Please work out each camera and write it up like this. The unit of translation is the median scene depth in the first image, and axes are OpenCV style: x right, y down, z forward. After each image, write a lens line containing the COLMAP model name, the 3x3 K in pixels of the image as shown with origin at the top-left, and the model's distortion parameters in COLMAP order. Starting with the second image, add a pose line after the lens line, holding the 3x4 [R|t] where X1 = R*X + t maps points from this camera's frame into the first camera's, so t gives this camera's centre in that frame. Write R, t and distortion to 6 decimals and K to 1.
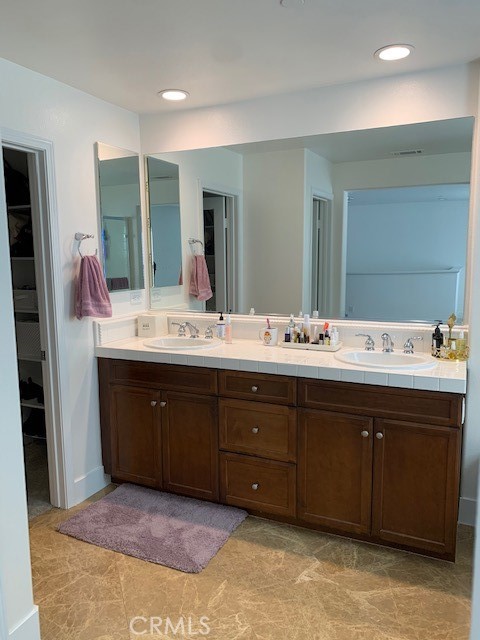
lens RADIAL K [[486.7, 0, 240.0], [0, 486.7, 320.0], [0, 0, 1]] dist [0.029826, -0.030708]
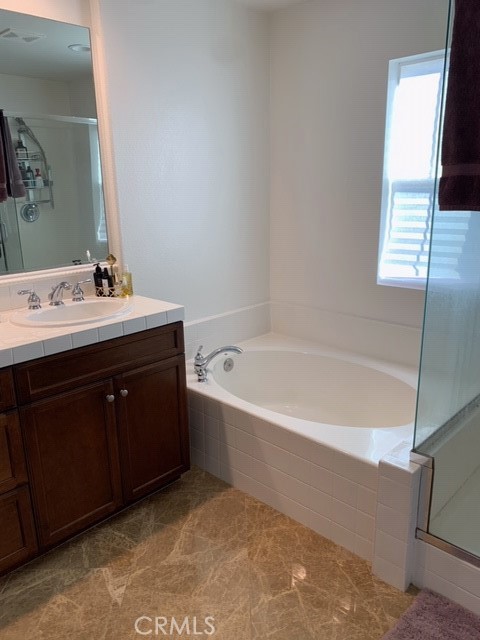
lens RADIAL K [[486.7, 0, 240.0], [0, 486.7, 320.0], [0, 0, 1]] dist [0.029826, -0.030708]
pose [[0.339519, -0.249113, 0.907011, -0.397879], [0.151157, 0.966208, 0.208789, -0.041567], [-0.928374, 0.066213, 0.365701, 0.463630]]
